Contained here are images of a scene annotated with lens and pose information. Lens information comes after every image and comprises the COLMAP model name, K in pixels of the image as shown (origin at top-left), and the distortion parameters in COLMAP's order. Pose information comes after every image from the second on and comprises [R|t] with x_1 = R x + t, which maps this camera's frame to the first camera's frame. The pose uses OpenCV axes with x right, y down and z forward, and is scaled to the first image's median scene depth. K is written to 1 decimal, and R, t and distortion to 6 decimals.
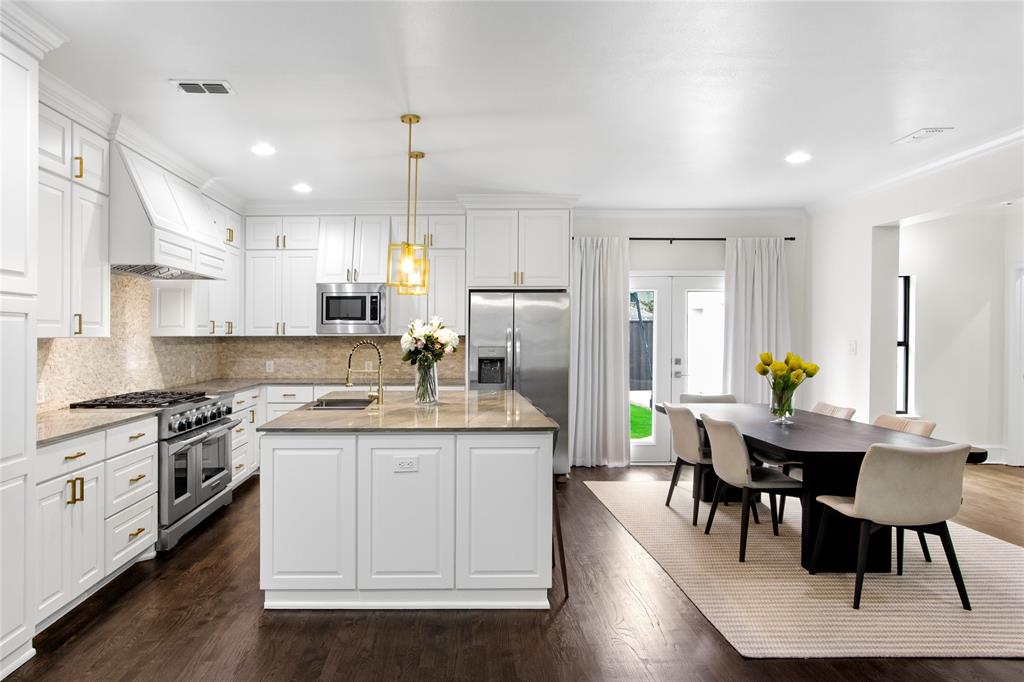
lens RADIAL K [[654.1, 0, 455.5], [0, 654.1, 342.2], [0, 0, 1]] dist [-0.010584, 0.006446]
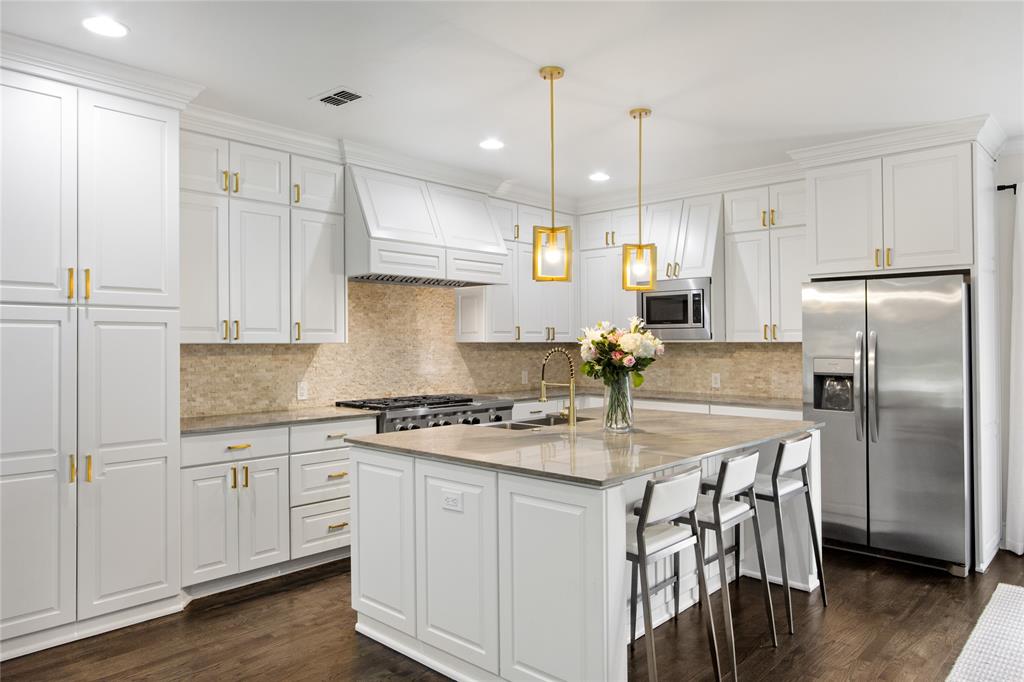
lens RADIAL K [[679.8, 0, 516.8], [0, 679.8, 333.3], [0, 0, 1]] dist [-0.012704, 0.007271]
pose [[0.735429, -0.007853, -0.677556, 0.357373], [-0.008008, 0.999762, -0.020279, -0.002383], [0.677555, 0.020339, 0.735191, 0.279595]]
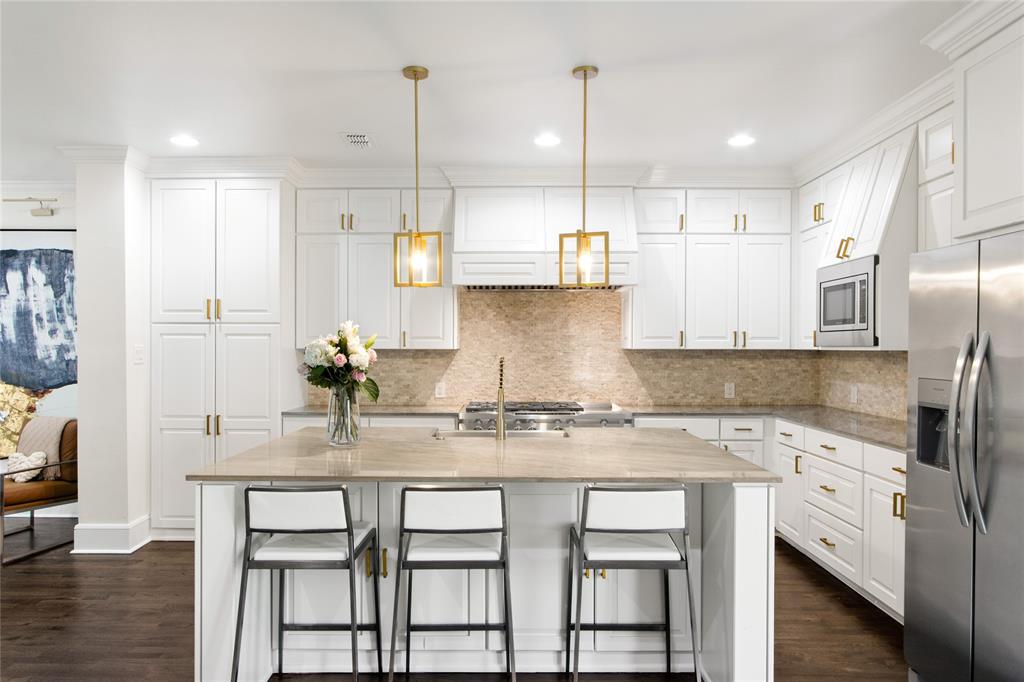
lens RADIAL K [[662.6, 0, 505.7], [0, 662.6, 360.4], [0, 0, 1]] dist [-0.027153, -0.000816]
pose [[-0.005335, 0.021076, -0.999764, 0.558466], [-0.014120, 0.999677, 0.021149, -0.010809], [0.999886, 0.014229, -0.005035, 0.871432]]
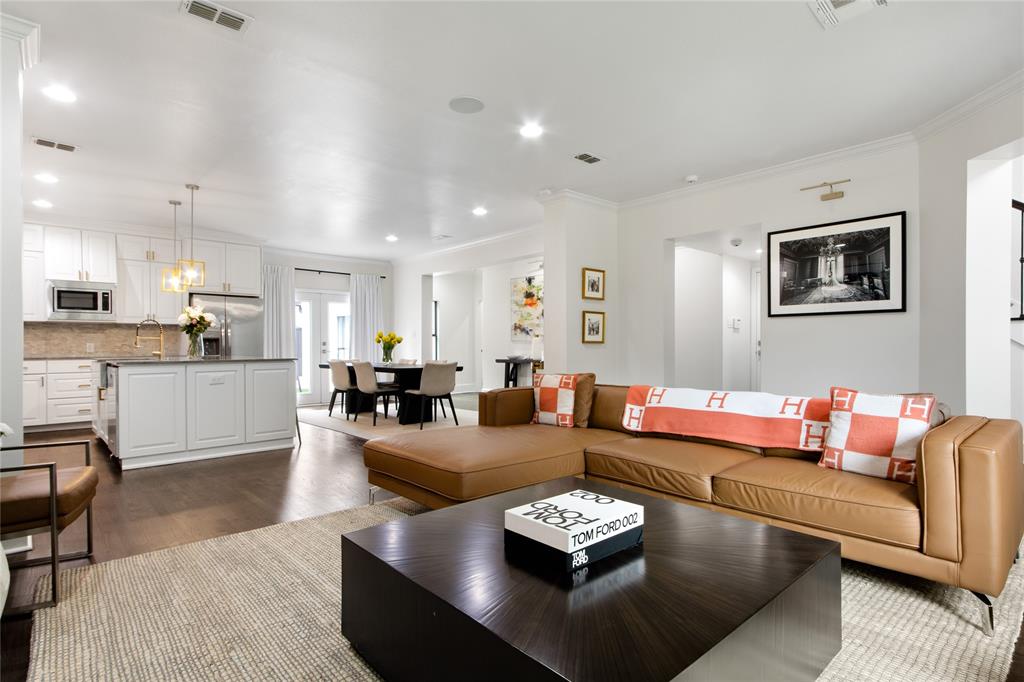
lens RADIAL K [[506.2, 0, 506.1], [0, 506.2, 354.7], [0, 0, 1]] dist [0.001682, 0.000107]
pose [[0.735680, -0.014167, 0.677181, -0.282596], [0.009858, 0.999899, 0.010209, 0.068153], [-0.677258, -0.000835, 0.735746, -0.401235]]
